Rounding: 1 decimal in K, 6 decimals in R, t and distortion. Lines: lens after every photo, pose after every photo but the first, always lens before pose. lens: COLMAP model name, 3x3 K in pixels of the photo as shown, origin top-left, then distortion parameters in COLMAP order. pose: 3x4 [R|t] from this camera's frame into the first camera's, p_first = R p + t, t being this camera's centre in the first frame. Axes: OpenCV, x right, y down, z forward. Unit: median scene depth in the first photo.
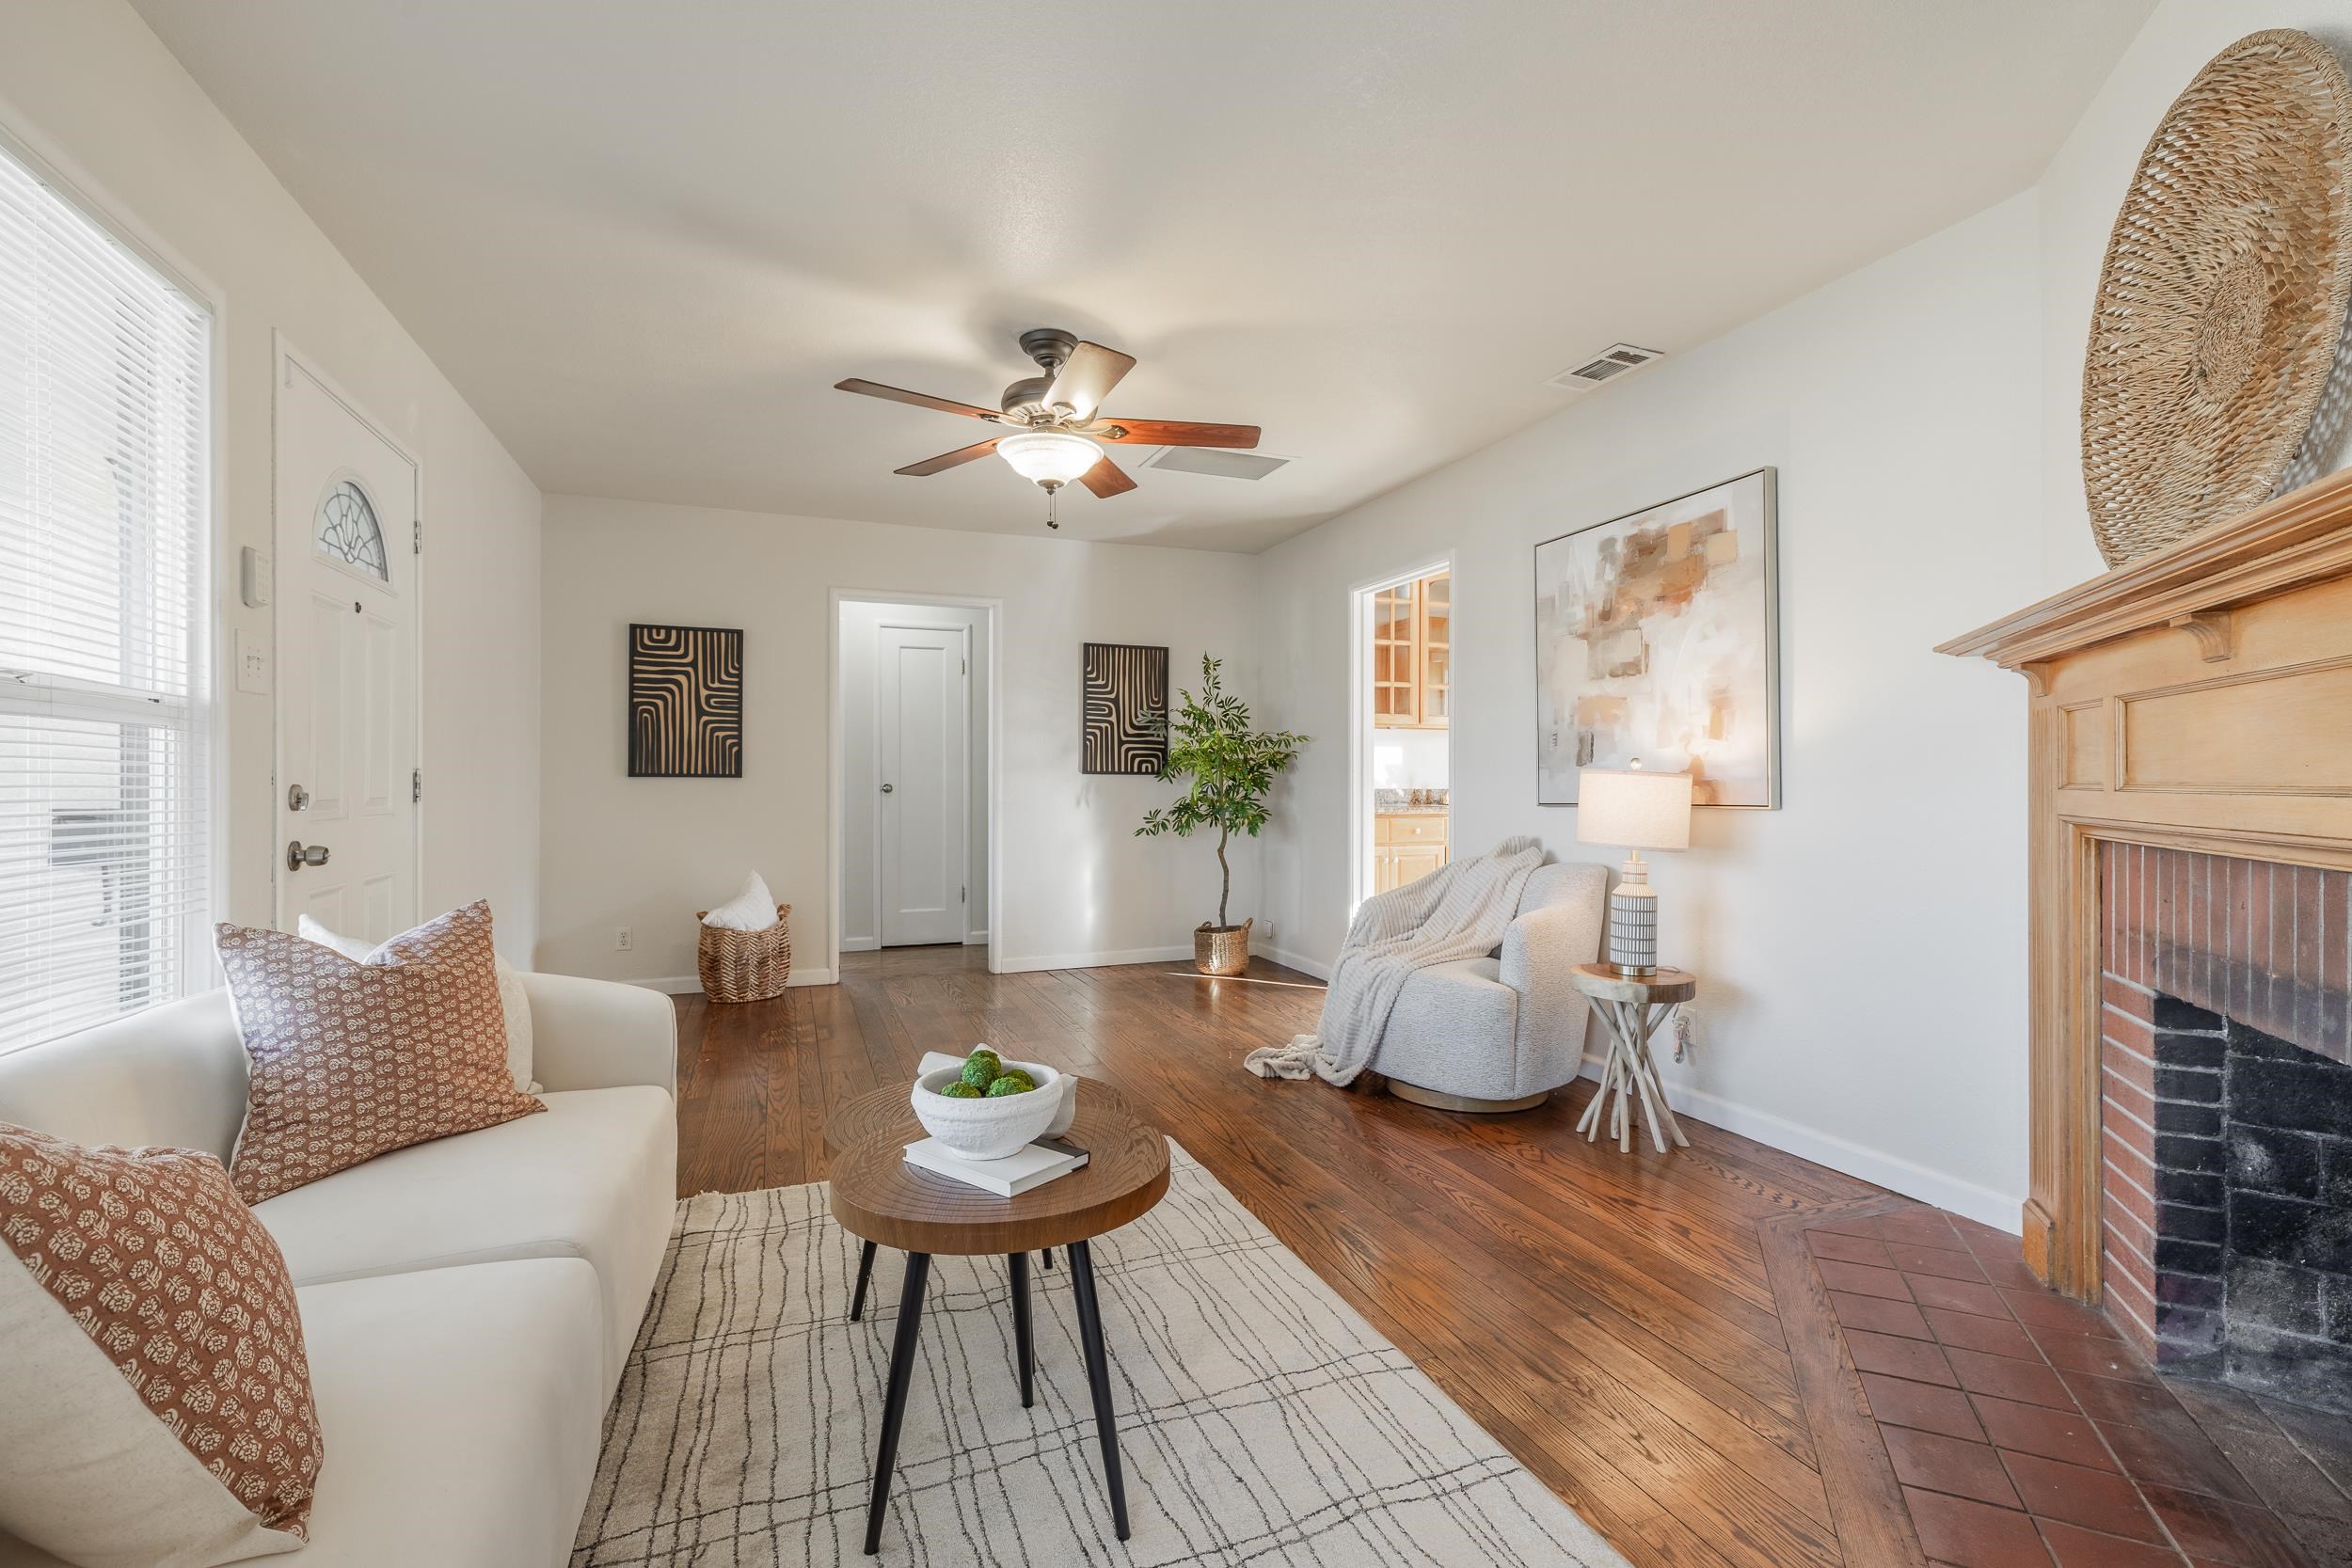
lens RADIAL K [[1040.6, 0, 1183.7], [0, 1040.6, 782.9], [0, 0, 1]] dist [0.003769, 0.000602]
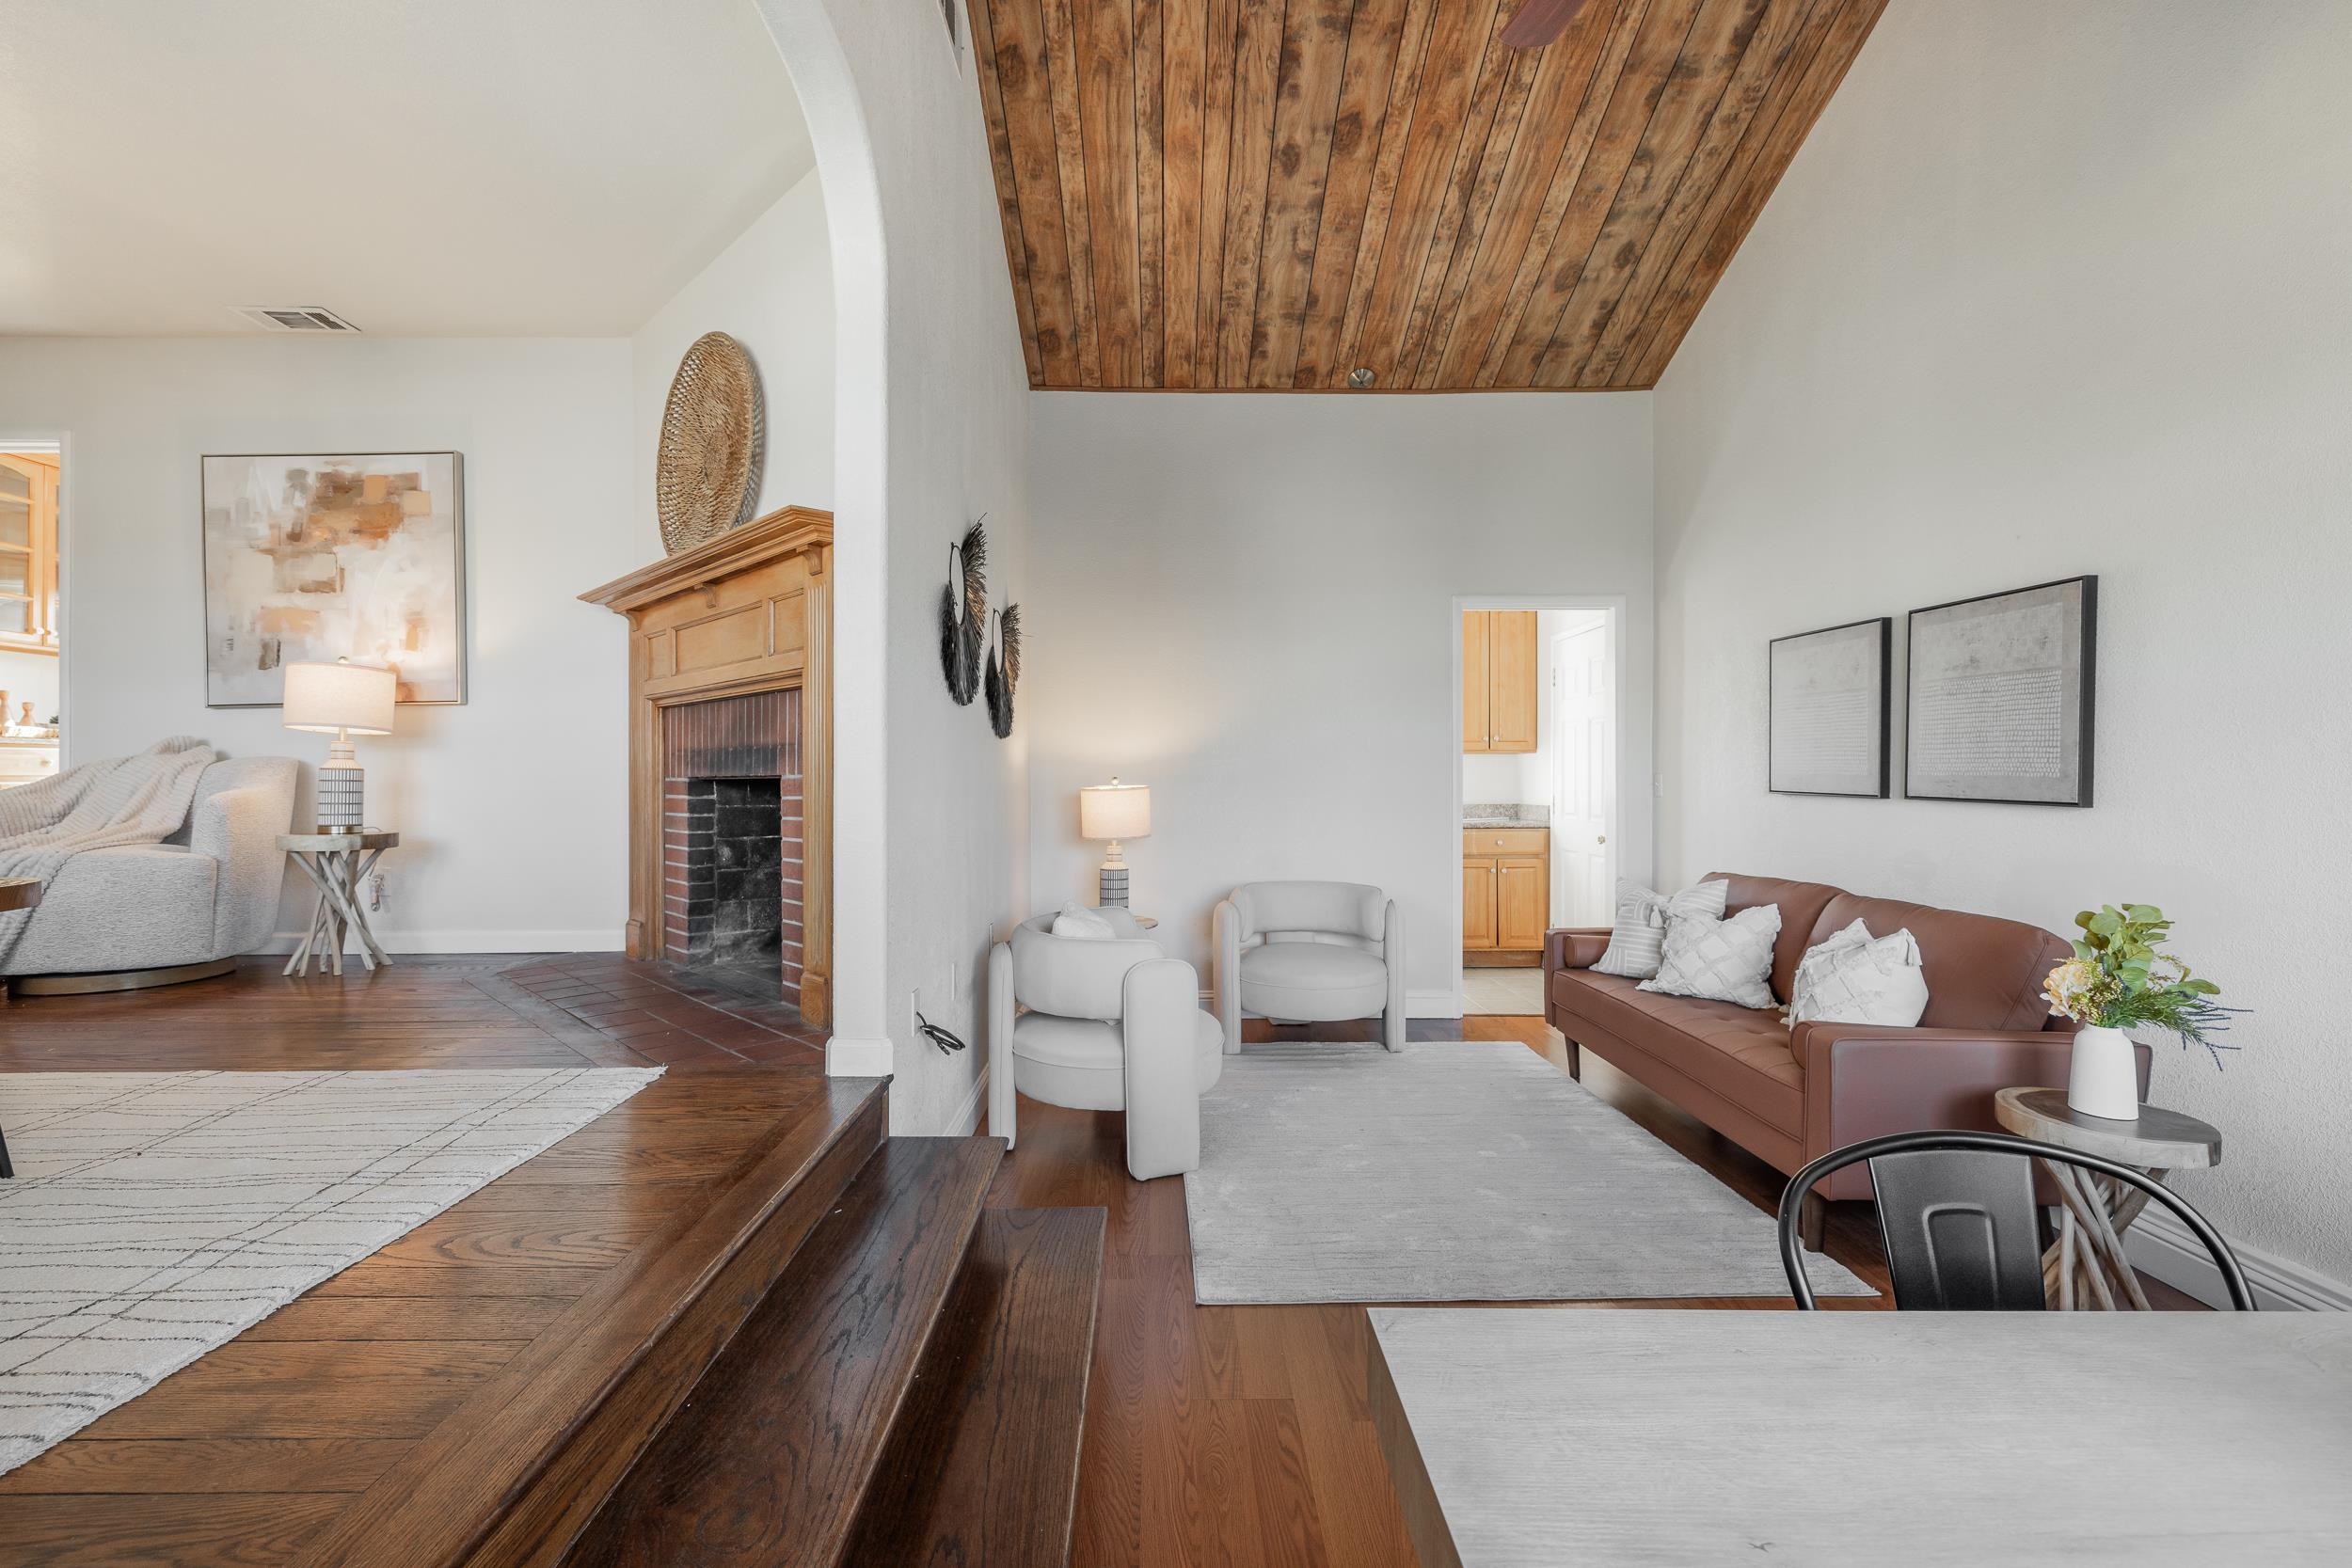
lens RADIAL K [[1040.6, 0, 1175.4], [0, 1040.6, 787.7], [0, 0, 1]] dist [0.003769, 0.000602]
pose [[0.369590, 0.002967, 0.929190, -0.338639], [0.001571, 0.999991, -0.003818, 0.135256], [-0.929194, 0.002871, 0.369582, -0.353472]]
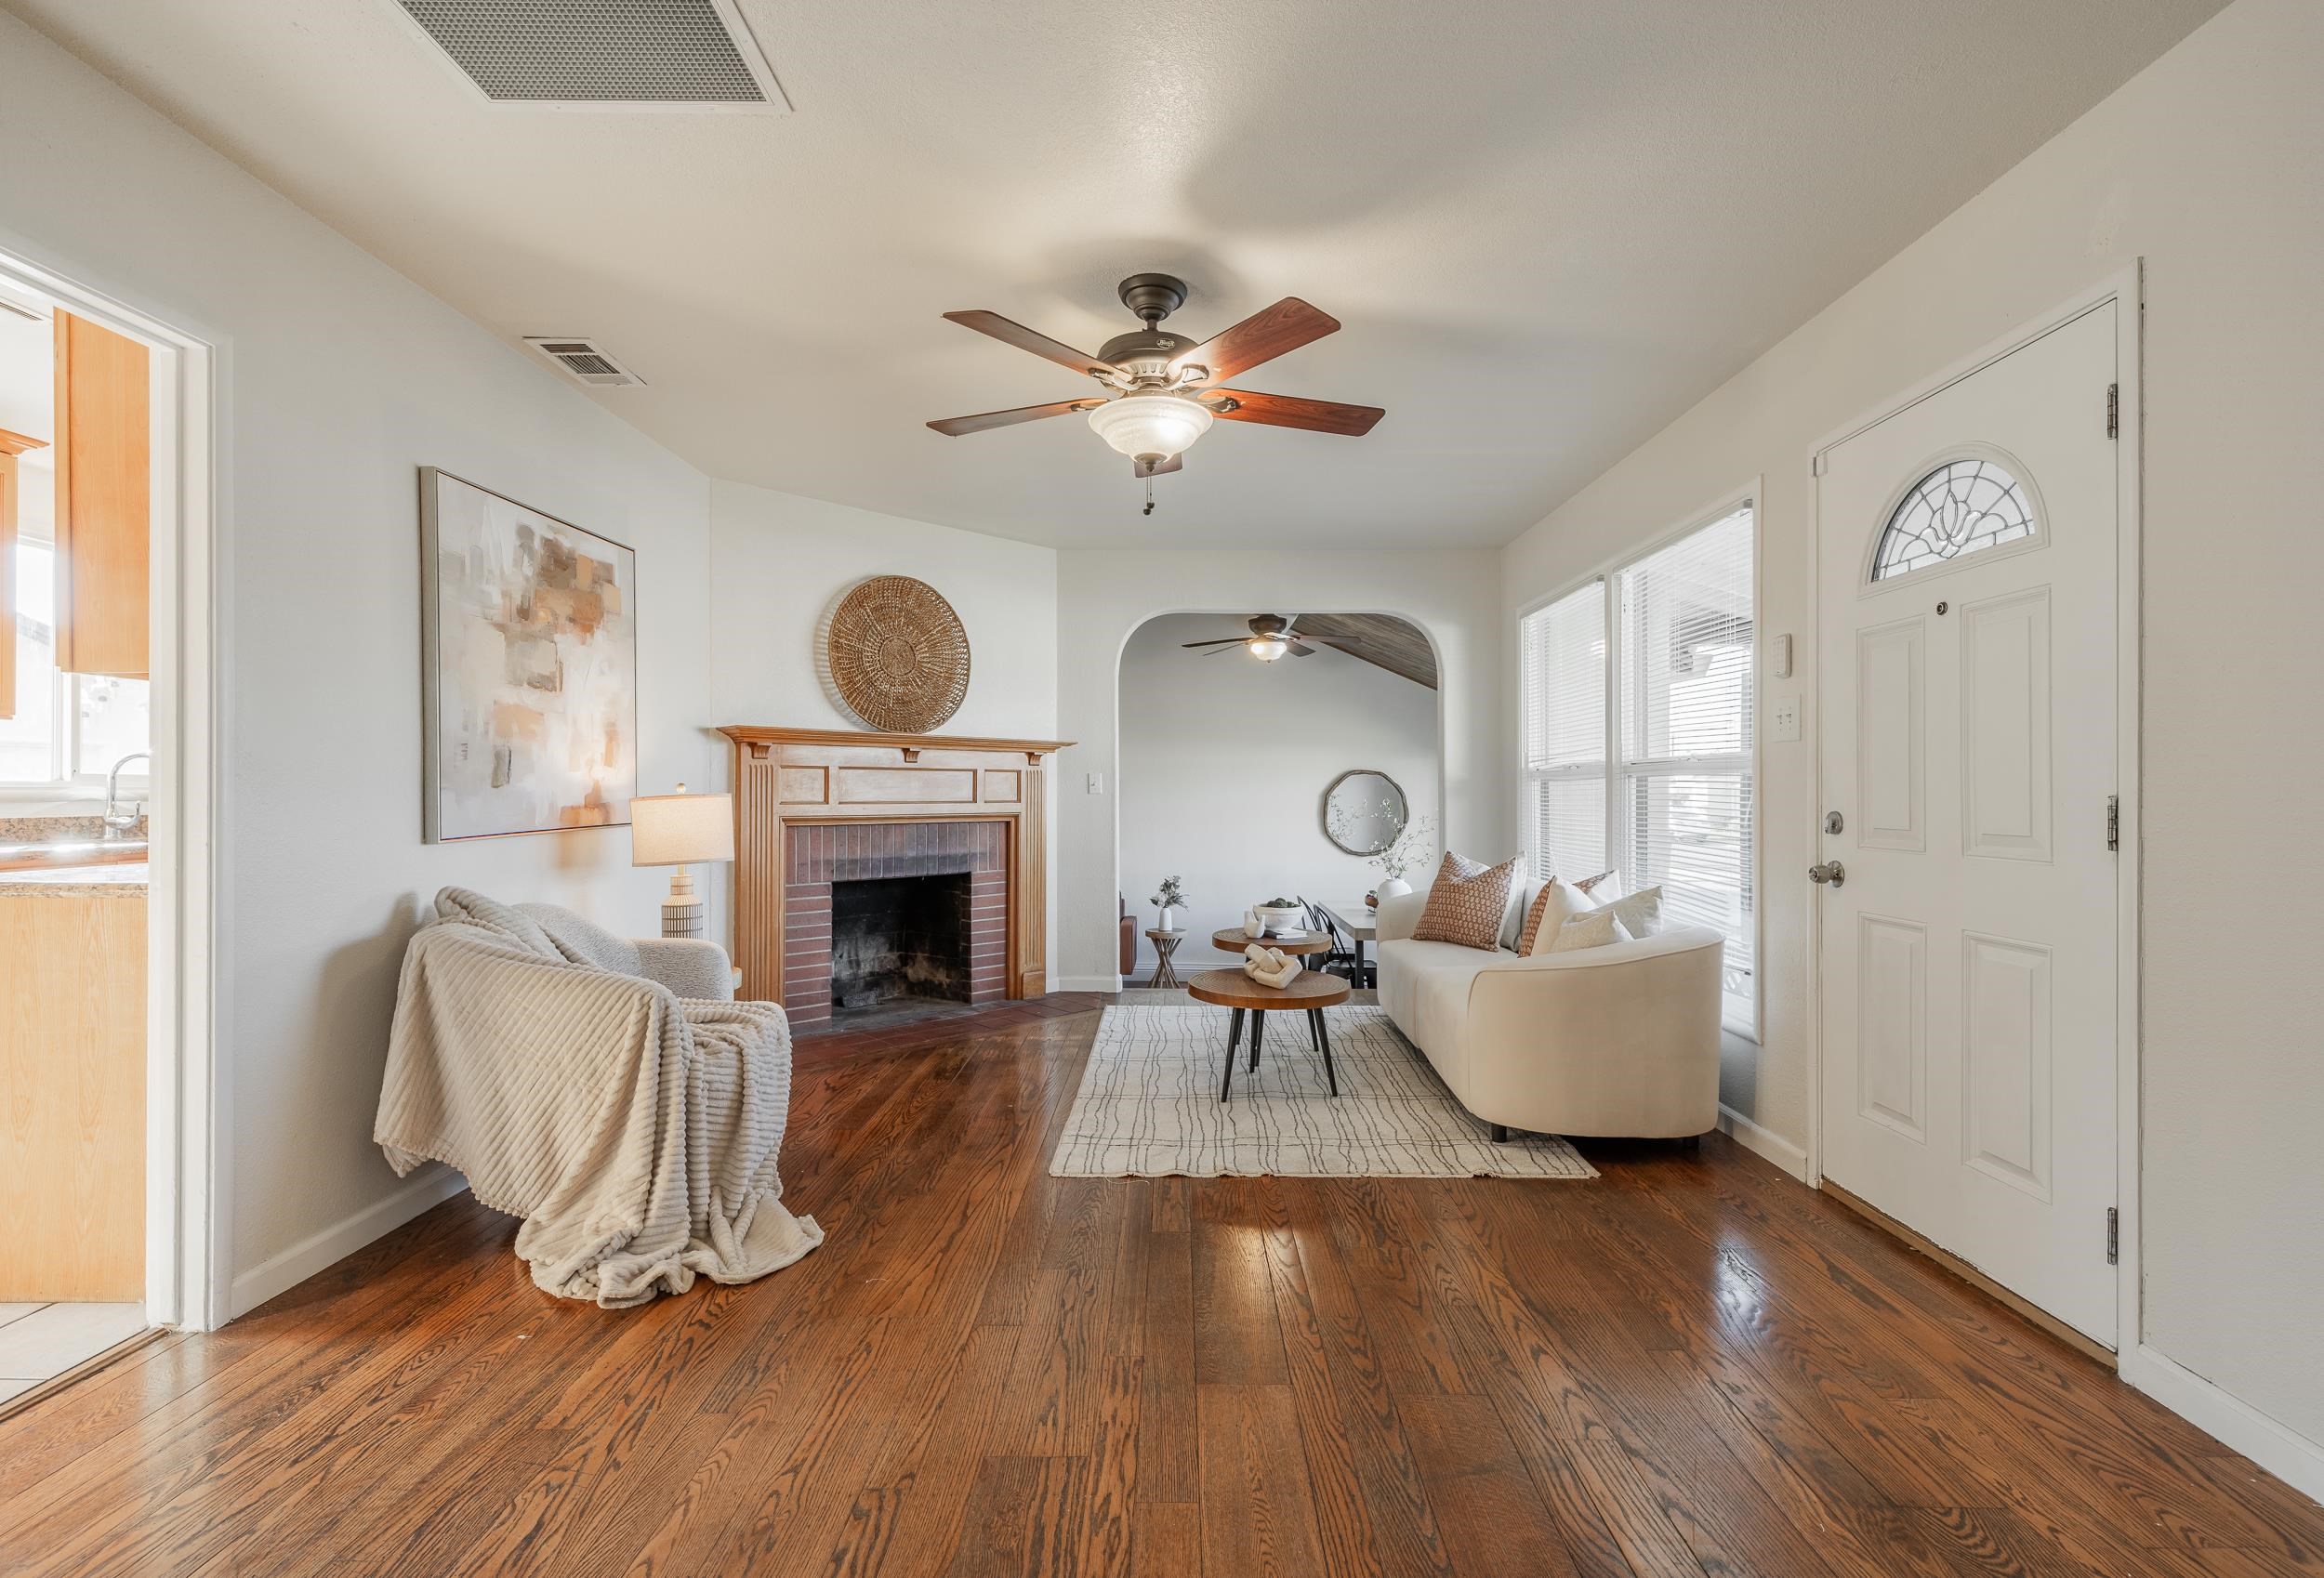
lens RADIAL K [[1077.6, 0, 1179.6], [0, 1077.6, 783.4], [0, 0, 1]] dist [0.004508, -0.000094]
pose [[-0.934328, 0.001038, 0.356413, -0.482712], [-0.000375, 0.999992, -0.003895, -0.019376], [-0.356414, -0.003773, -0.934320, 1.885364]]
